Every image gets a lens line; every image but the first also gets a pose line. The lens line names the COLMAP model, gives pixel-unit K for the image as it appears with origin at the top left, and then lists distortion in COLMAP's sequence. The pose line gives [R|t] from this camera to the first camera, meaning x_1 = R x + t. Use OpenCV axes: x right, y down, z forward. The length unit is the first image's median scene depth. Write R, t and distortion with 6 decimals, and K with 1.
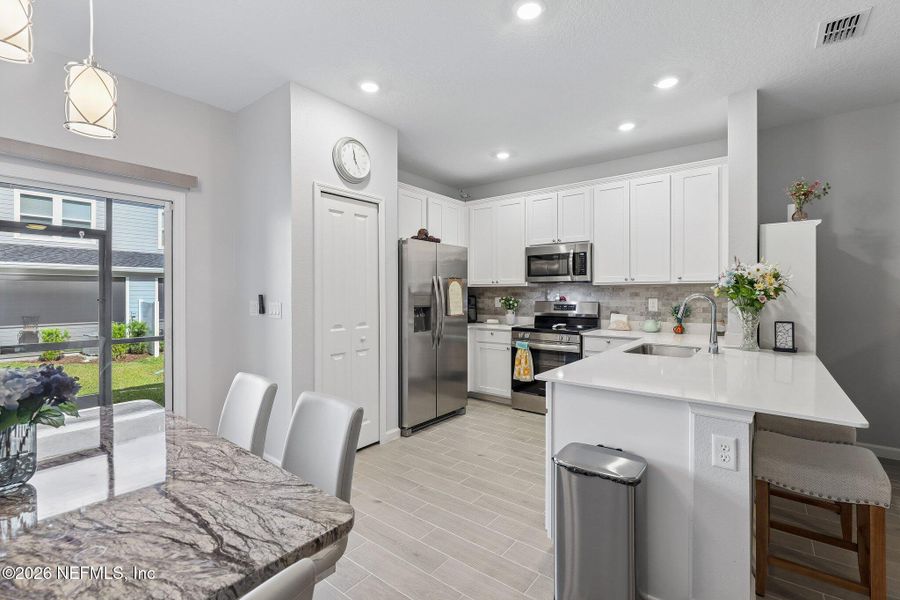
lens RADIAL K [[402.9, 0, 447.8], [0, 402.9, 292.3], [0, 0, 1]] dist [-0.002260, -0.000777]
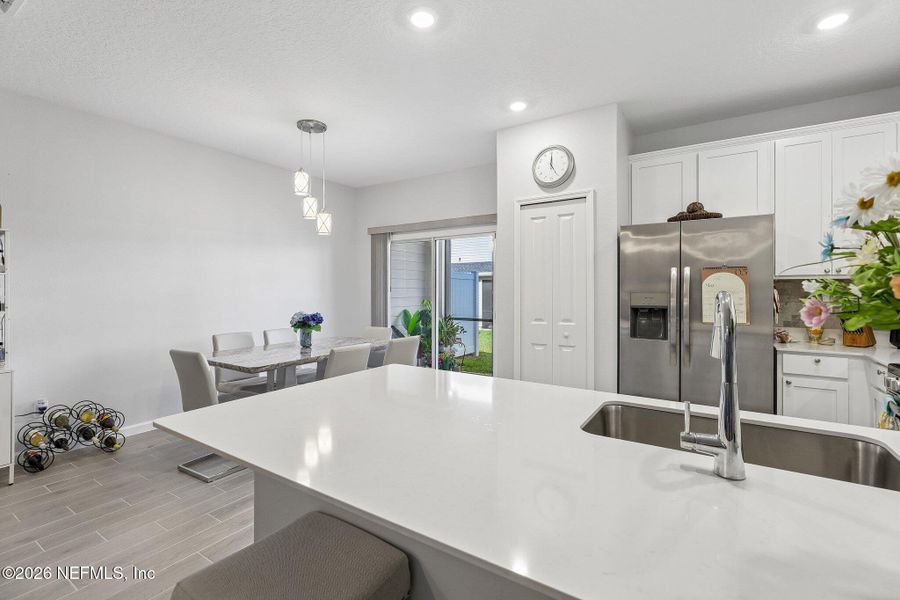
lens RADIAL K [[402.9, 0, 447.8], [0, 402.9, 292.3], [0, 0, 1]] dist [-0.002260, -0.000777]
pose [[0.086855, 0.005371, -0.996206, 0.657015], [0.001541, 0.999984, 0.005526, 0.000457], [0.996220, -0.002015, 0.086845, 0.514916]]
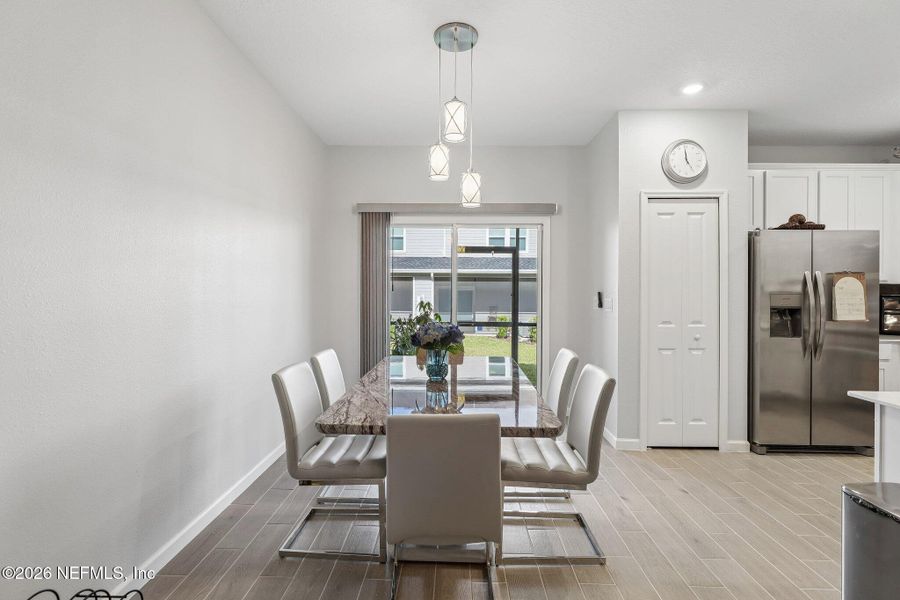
lens RADIAL K [[413.4, 0, 447.3], [0, 413.4, 289.0], [0, 0, 1]] dist [-0.000728, -0.000368]
pose [[0.598165, 0.002781, -0.801368, 0.198496], [-0.005343, 0.999986, -0.000518, -0.000154], [0.801355, 0.004591, 0.598171, -0.085080]]
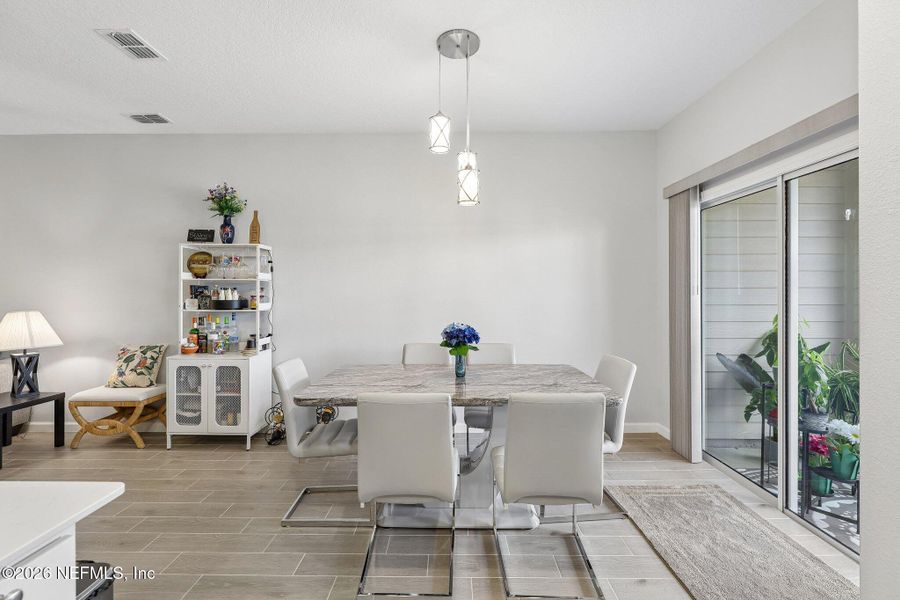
lens RADIAL K [[413.4, 0, 447.3], [0, 413.4, 289.0], [0, 0, 1]] dist [-0.000728, -0.000368]
pose [[-0.791775, -0.000675, -0.610813, 0.104449], [0.000311, 0.999999, -0.001507, -0.003226], [0.610813, -0.001383, -0.791774, 0.768966]]
